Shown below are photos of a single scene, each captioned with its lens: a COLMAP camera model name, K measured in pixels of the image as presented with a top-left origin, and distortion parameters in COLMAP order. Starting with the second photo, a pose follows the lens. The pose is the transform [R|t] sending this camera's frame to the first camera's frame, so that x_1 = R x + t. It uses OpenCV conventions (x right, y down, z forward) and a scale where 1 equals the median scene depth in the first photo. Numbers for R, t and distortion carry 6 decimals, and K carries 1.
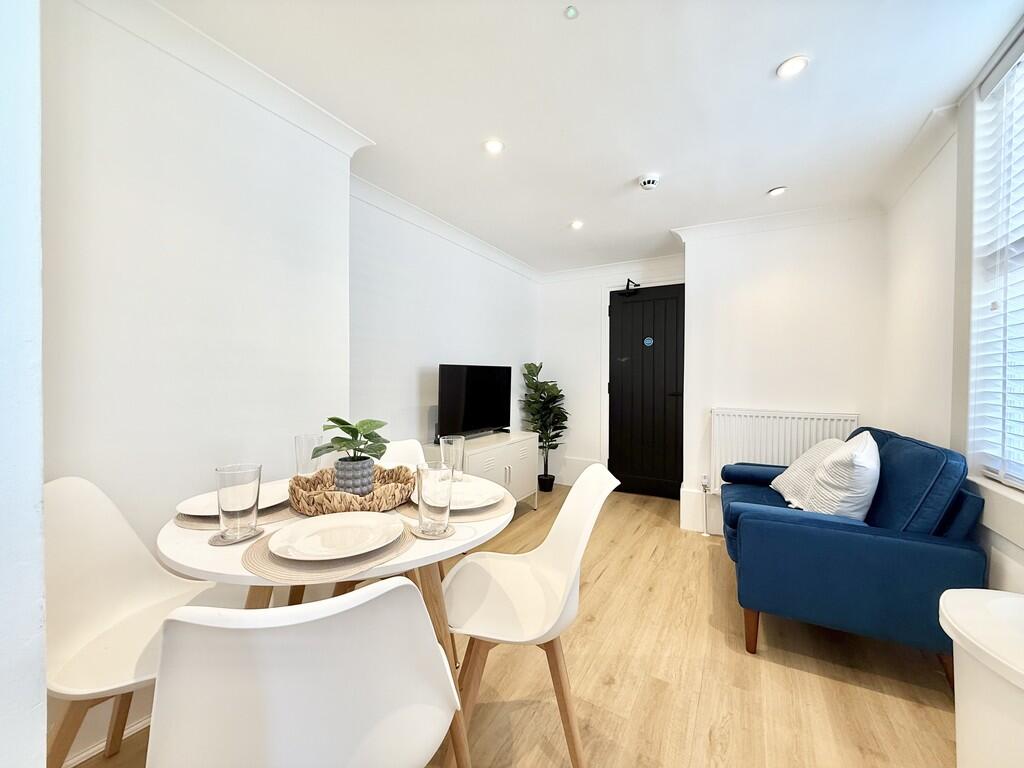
lens RADIAL K [[408.1, 0, 512.0], [0, 408.1, 384.0], [0, 0, 1]] dist [0.000993, 0.000074]
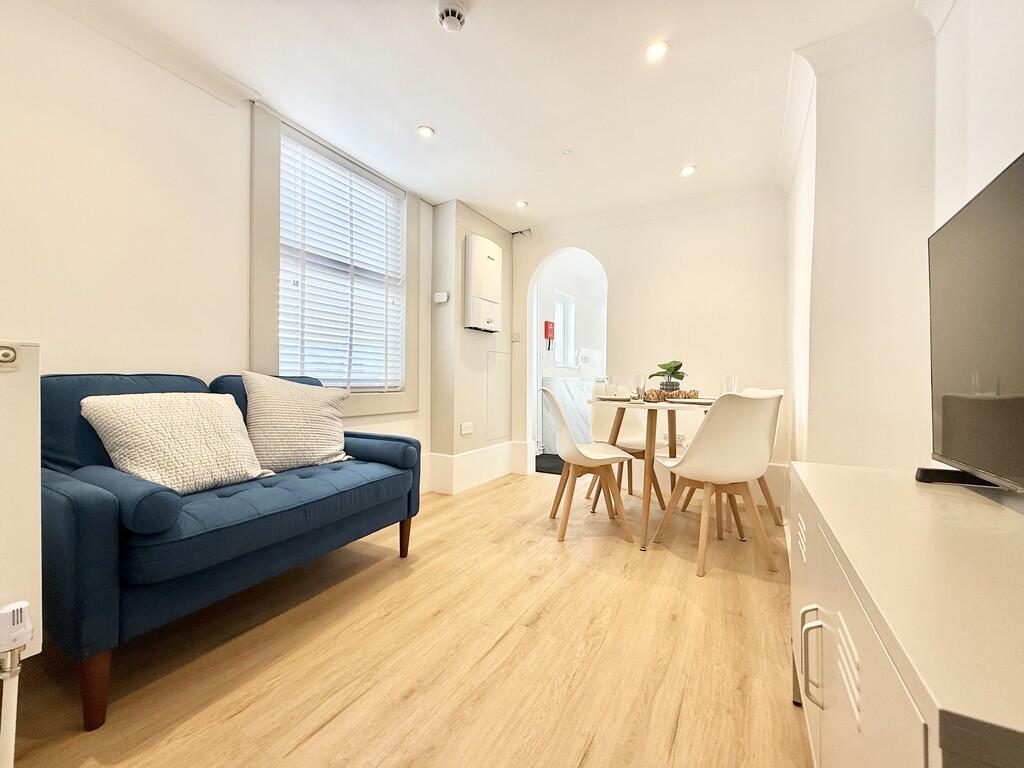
lens RADIAL K [[403.8, 0, 512.0], [0, 403.8, 384.0], [0, 0, 1]] dist [0.000393, -0.000175]
pose [[-0.999687, -0.023408, -0.008825, 0.148408], [-0.023539, 0.999609, 0.015090, 0.065418], [0.008468, 0.015293, -0.999847, 1.093678]]
